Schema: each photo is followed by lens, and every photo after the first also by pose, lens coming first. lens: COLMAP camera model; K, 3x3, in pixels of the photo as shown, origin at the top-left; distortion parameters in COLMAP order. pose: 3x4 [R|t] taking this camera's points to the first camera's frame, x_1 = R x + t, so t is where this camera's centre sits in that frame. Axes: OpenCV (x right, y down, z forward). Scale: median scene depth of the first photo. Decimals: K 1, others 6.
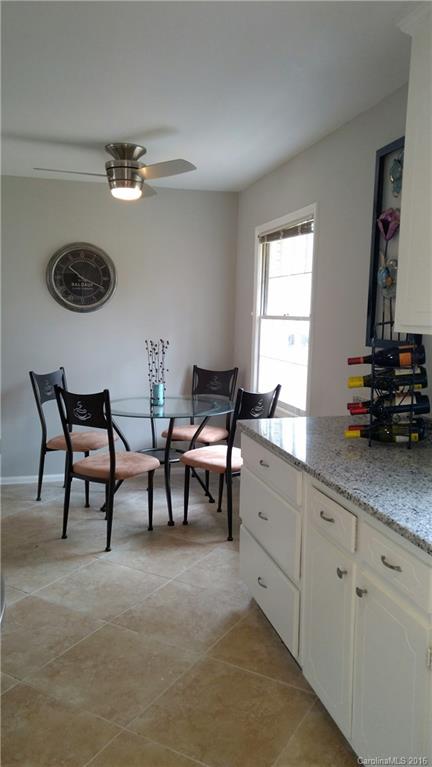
lens RADIAL K [[590.7, 0, 216.0], [0, 590.7, 383.5], [0, 0, 1]] dist [0.012352, 0.034402]
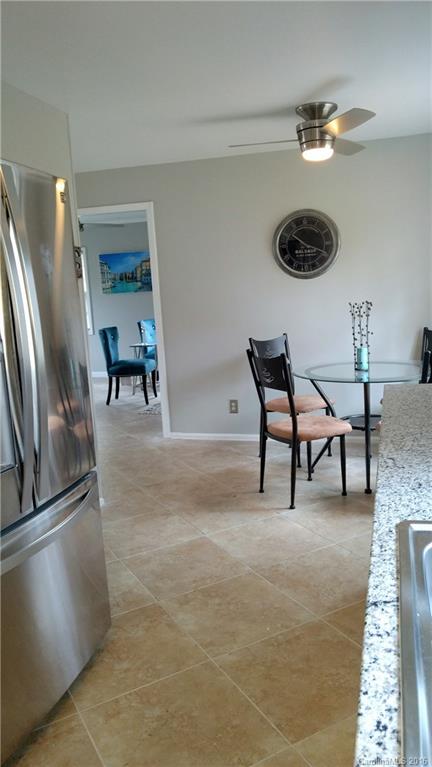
lens RADIAL K [[590.7, 0, 216.0], [0, 590.7, 383.5], [0, 0, 1]] dist [0.012352, 0.034402]
pose [[0.865287, 0.021536, -0.500815, 0.207779], [0.006284, 0.998532, 0.053797, 0.005970], [0.501238, -0.049696, 0.863881, 0.044333]]
